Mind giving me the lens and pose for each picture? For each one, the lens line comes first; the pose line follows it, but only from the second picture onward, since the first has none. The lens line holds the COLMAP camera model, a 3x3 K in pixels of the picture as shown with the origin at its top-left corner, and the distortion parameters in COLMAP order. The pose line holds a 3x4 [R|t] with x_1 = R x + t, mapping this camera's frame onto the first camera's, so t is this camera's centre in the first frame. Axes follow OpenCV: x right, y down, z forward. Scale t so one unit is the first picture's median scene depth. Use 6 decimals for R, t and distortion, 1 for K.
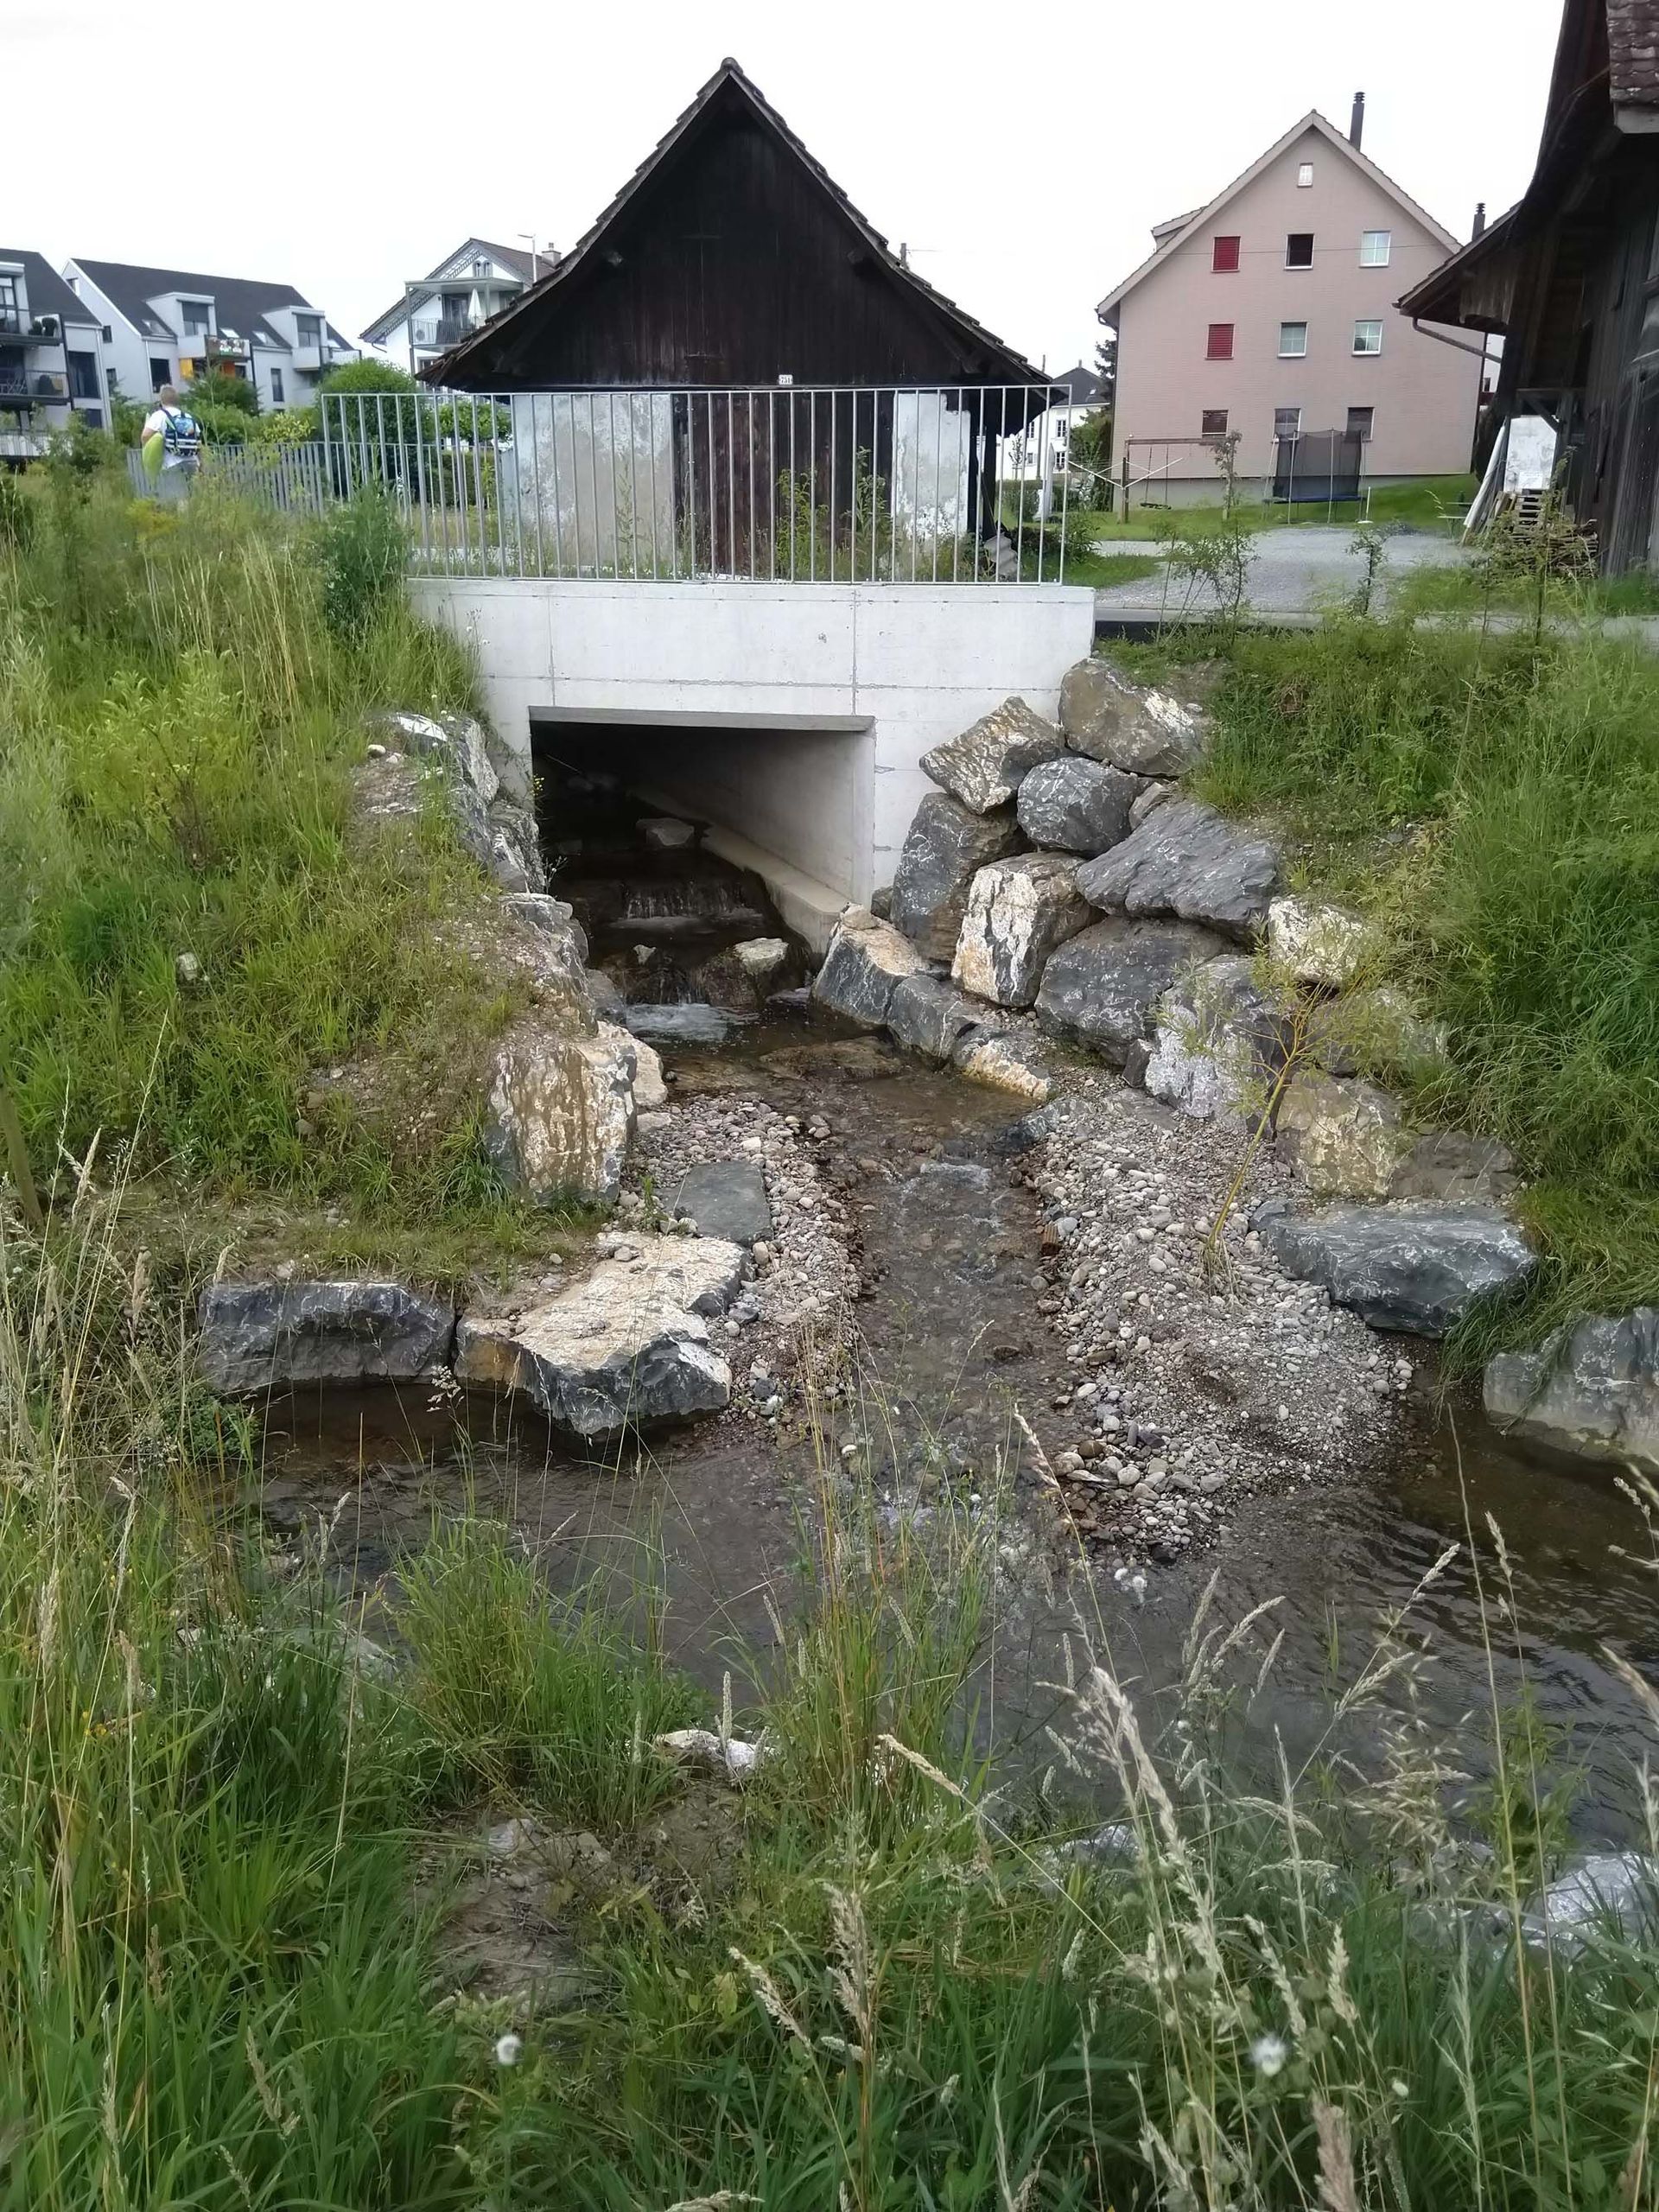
lens RADIAL K [[1766.5, 0, 829.0], [0, 1766.5, 1151.9], [0, 0, 1]] dist [0.001762, -0.008700]
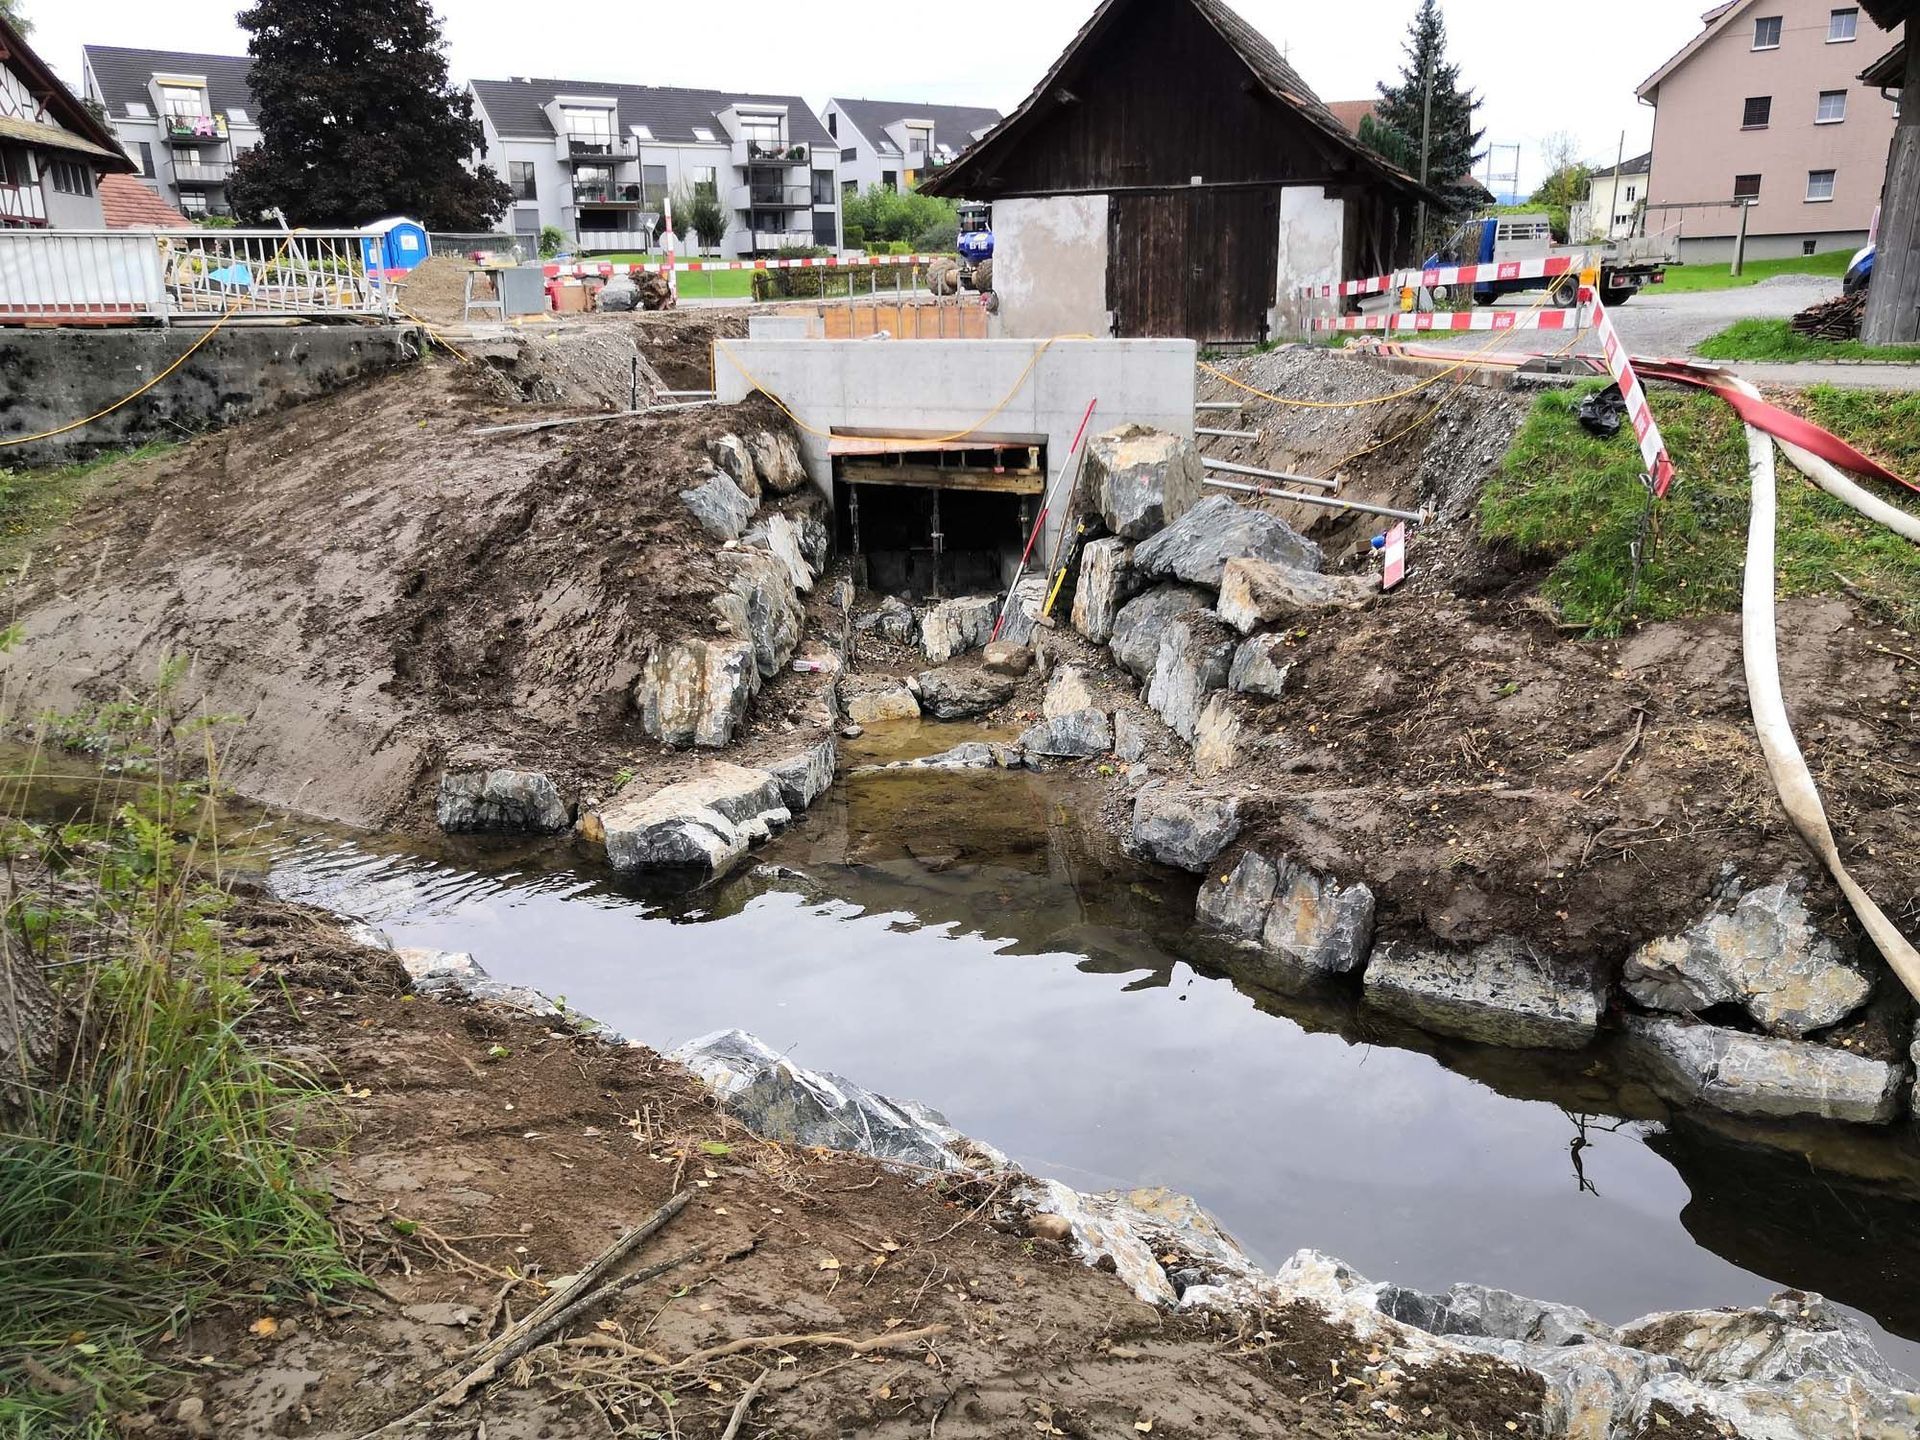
lens RADIAL K [[1533.3, 0, 960.0], [0, 1533.3, 720.0], [0, 0, 1]] dist [0.001762, -0.008700]
pose [[0.946728, 0.064161, -0.315579, 0.188223], [-0.084628, 0.995077, -0.051569, 0.022337], [0.310717, 0.075529, 0.947497, -0.072413]]
